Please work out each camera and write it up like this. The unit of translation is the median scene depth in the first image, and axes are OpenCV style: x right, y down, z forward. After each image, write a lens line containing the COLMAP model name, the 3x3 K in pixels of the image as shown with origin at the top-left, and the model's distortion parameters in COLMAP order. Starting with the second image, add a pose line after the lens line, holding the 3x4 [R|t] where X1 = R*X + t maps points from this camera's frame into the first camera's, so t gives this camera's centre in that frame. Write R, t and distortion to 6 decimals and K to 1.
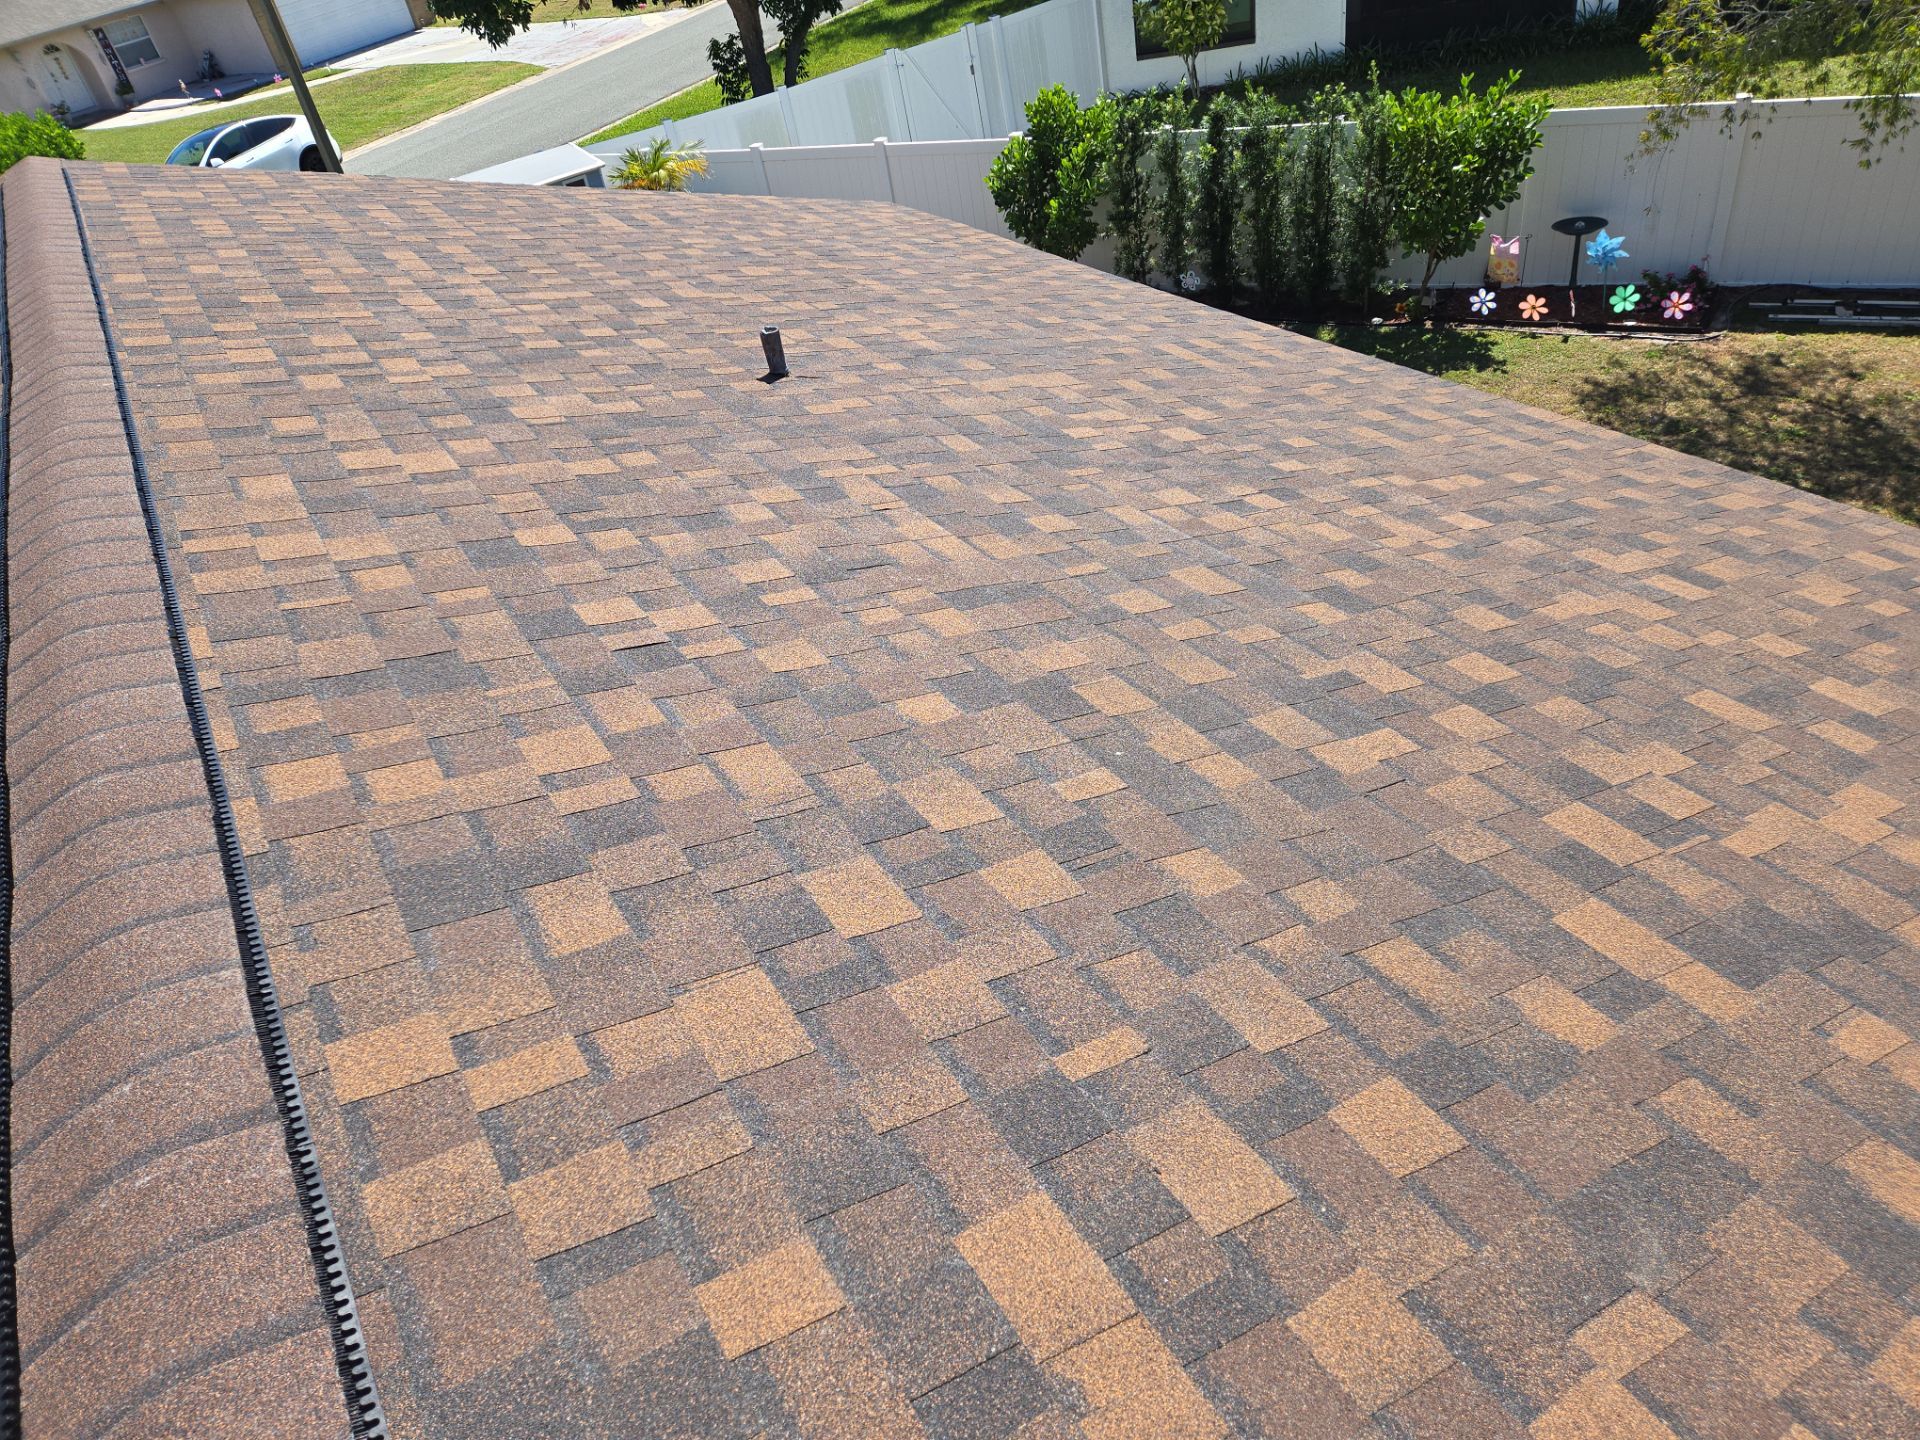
lens RADIAL K [[1320.2, 0, 915.0], [0, 1320.2, 723.5], [0, 0, 1]] dist [0.074893, -0.065224]
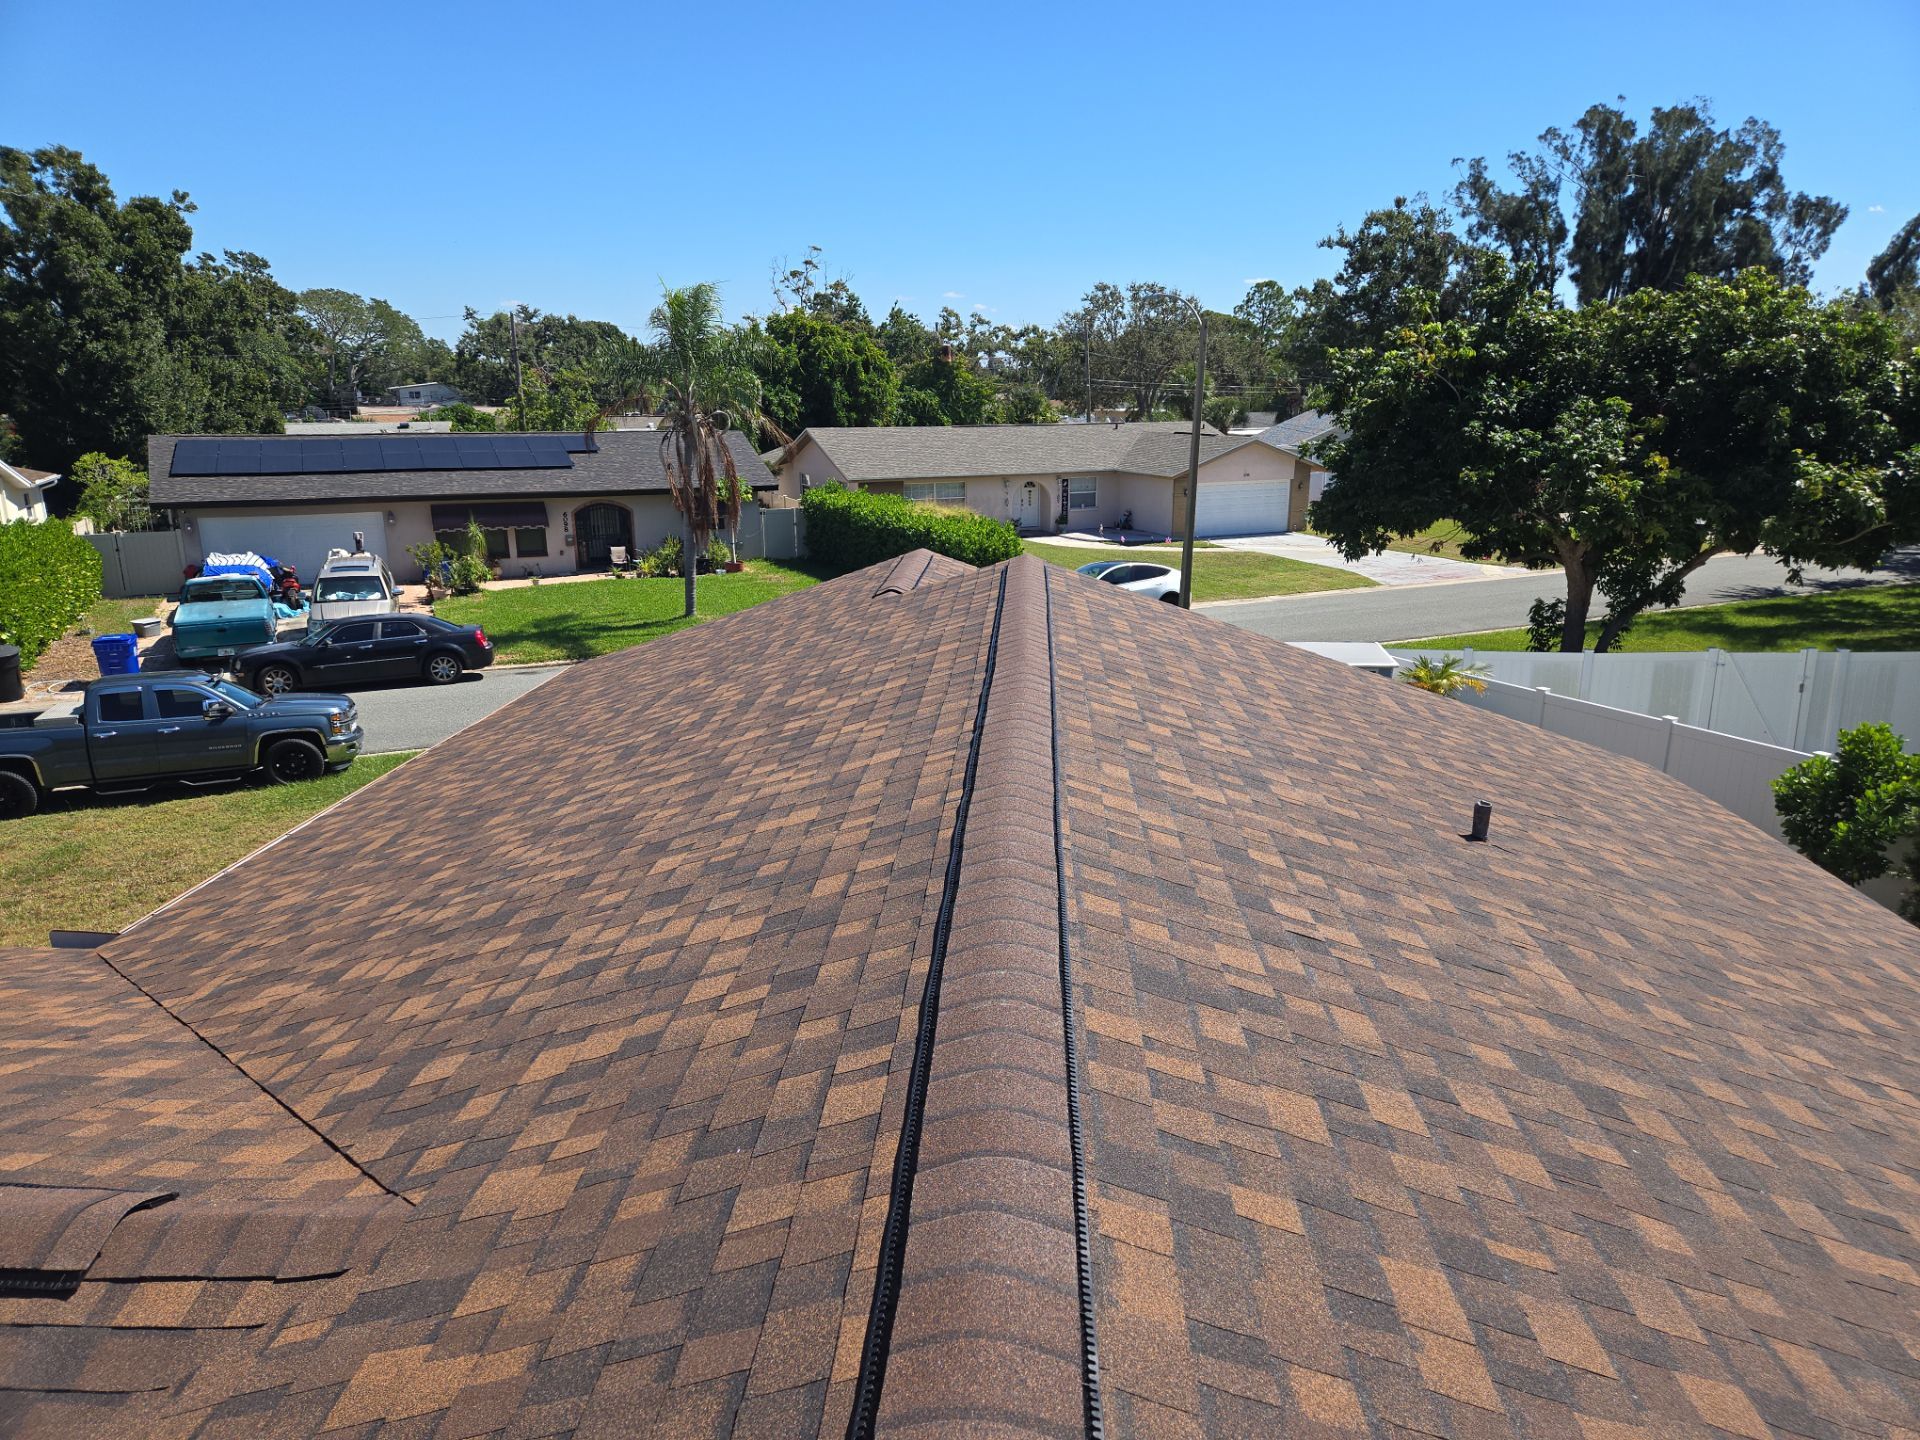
lens RADIAL K [[1266.0, 0, 948.9], [0, 1266.0, 754.7], [0, 0, 1]] dist [0.110184, -0.087873]
pose [[0.814593, 0.317690, -0.485295, 0.044790], [-0.450696, 0.873340, -0.184799, 0.096148], [0.365118, 0.369256, 0.854598, -0.203017]]
